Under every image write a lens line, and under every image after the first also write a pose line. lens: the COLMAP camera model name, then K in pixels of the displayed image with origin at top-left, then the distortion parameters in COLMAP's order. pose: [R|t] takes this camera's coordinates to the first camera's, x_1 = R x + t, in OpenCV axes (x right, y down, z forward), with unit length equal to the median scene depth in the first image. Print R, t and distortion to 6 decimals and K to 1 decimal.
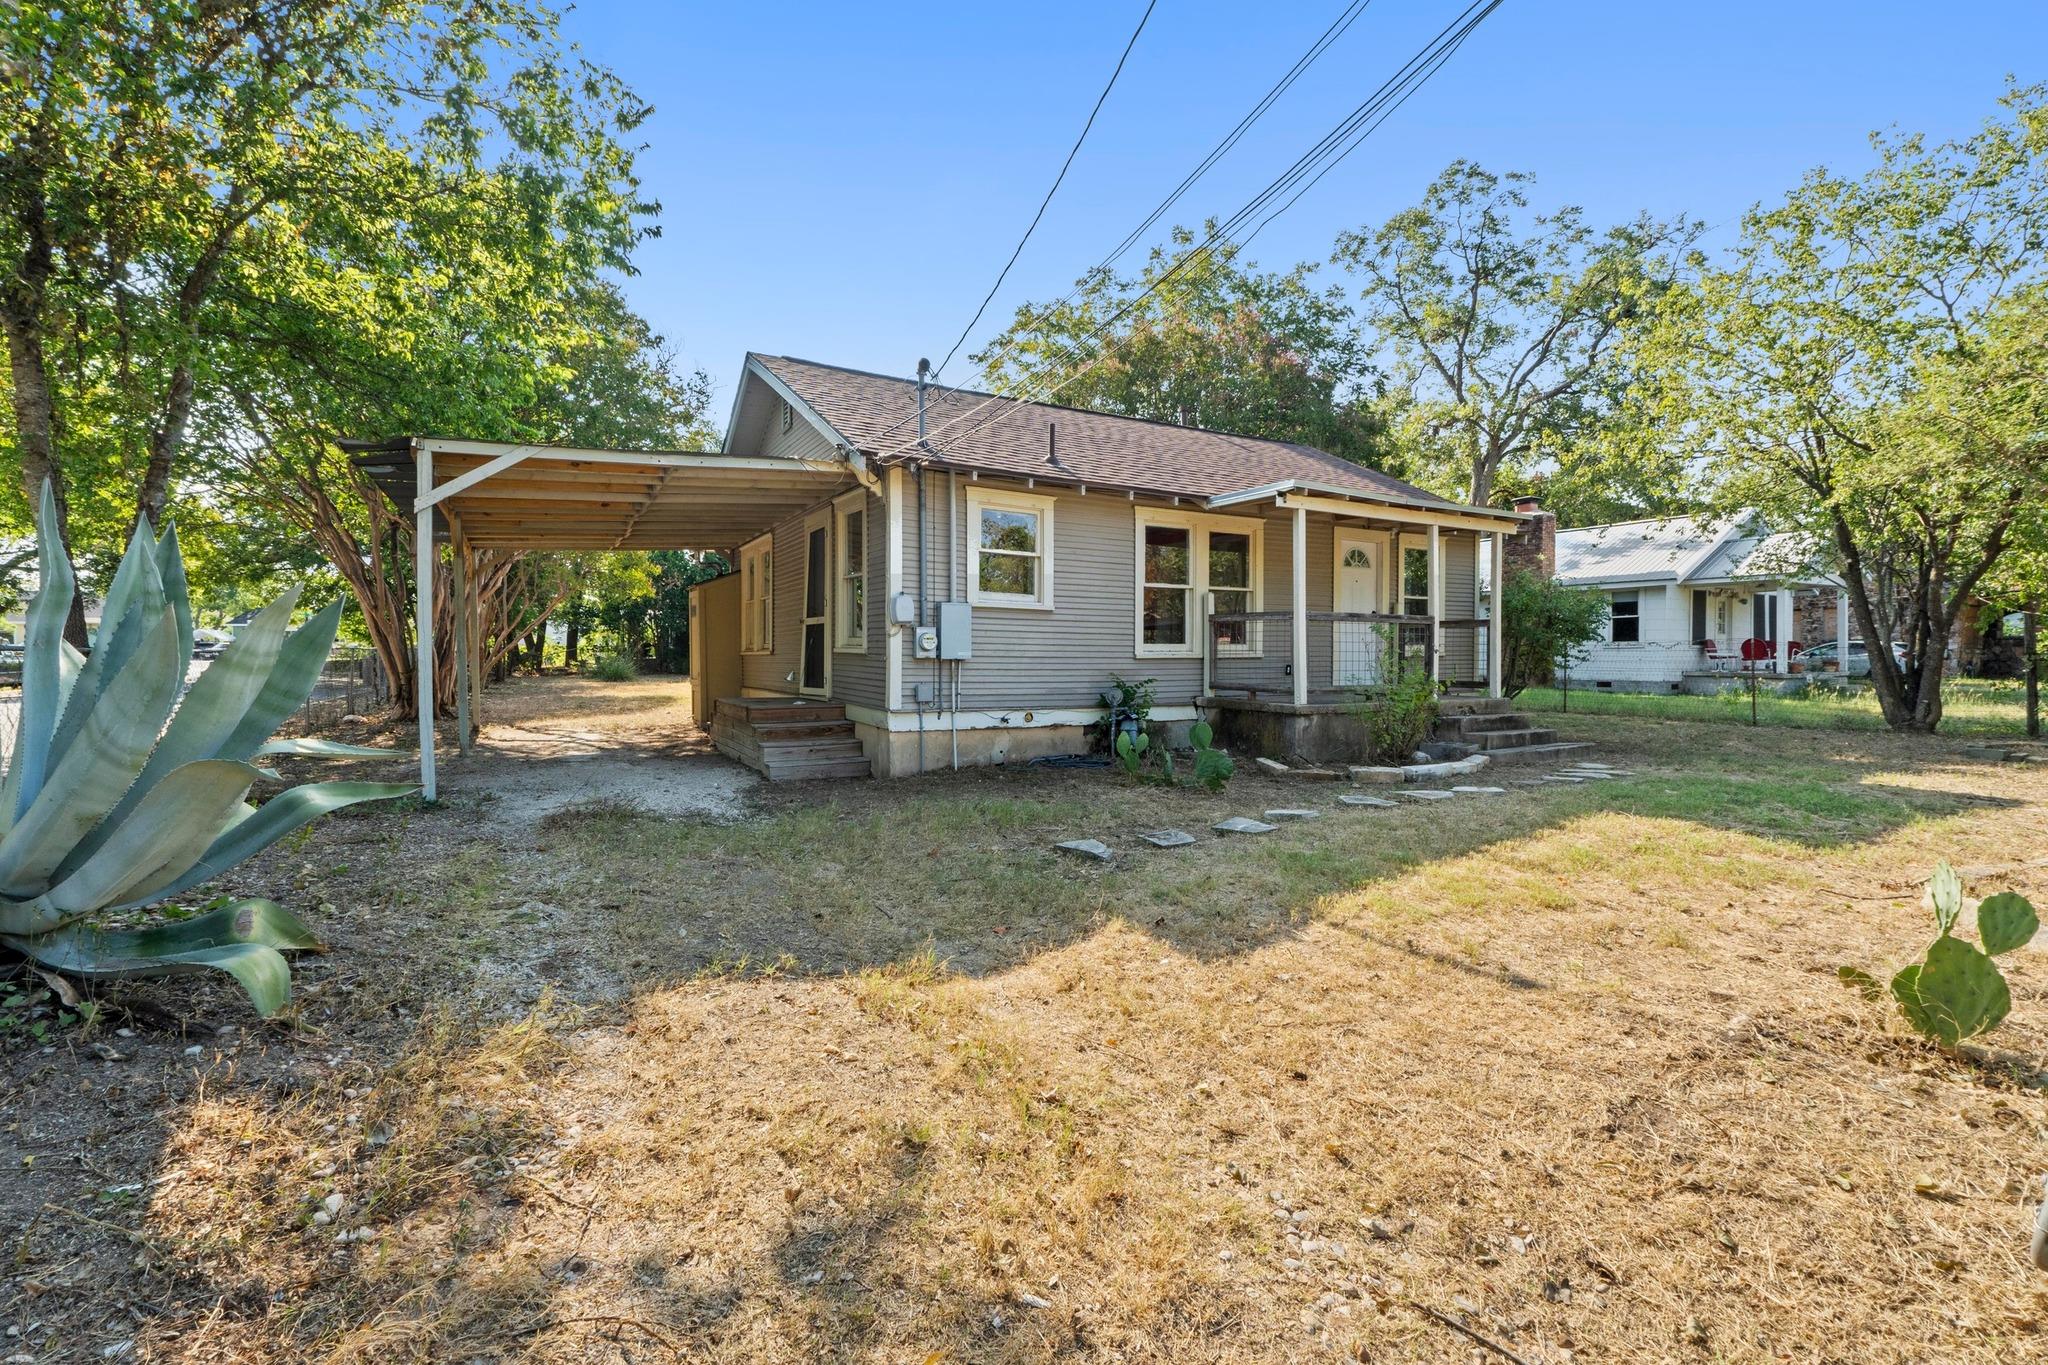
lens RADIAL K [[904.3, 0, 1024.0], [0, 904.3, 682.5], [0, 0, 1]] dist [0.000039, -0.000009]
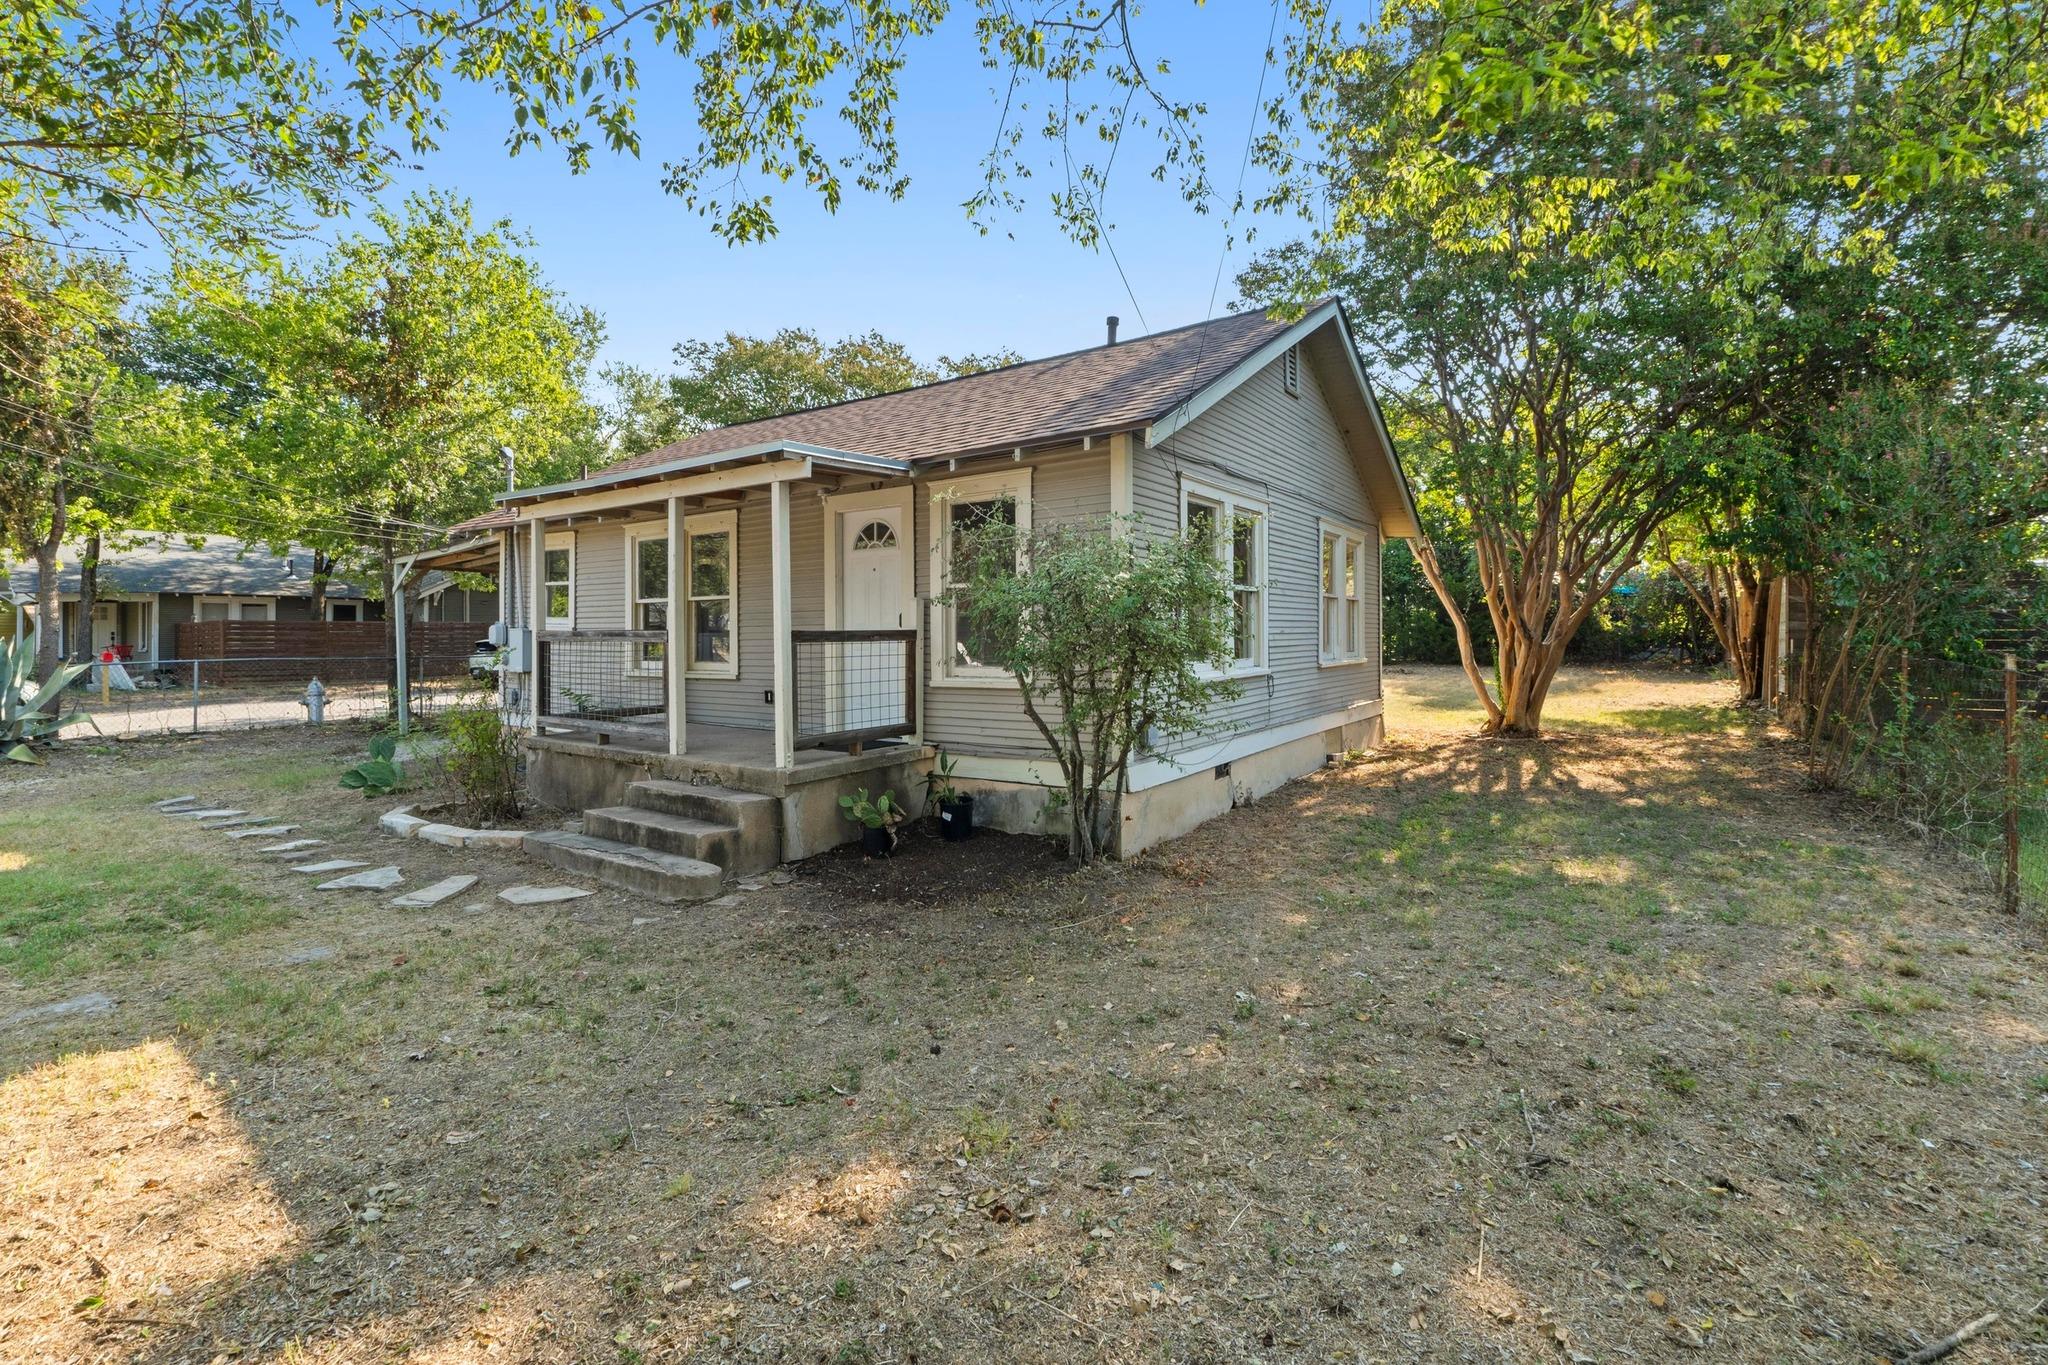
lens RADIAL K [[904.3, 0, 1024.0], [0, 904.3, 682.5], [0, 0, 1]] dist [0.000039, -0.000009]
pose [[0.381998, 0.060349, -0.922191, 1.087165], [-0.017781, 0.998161, 0.057955, -0.075388], [0.923992, -0.005742, 0.382368, 0.906004]]
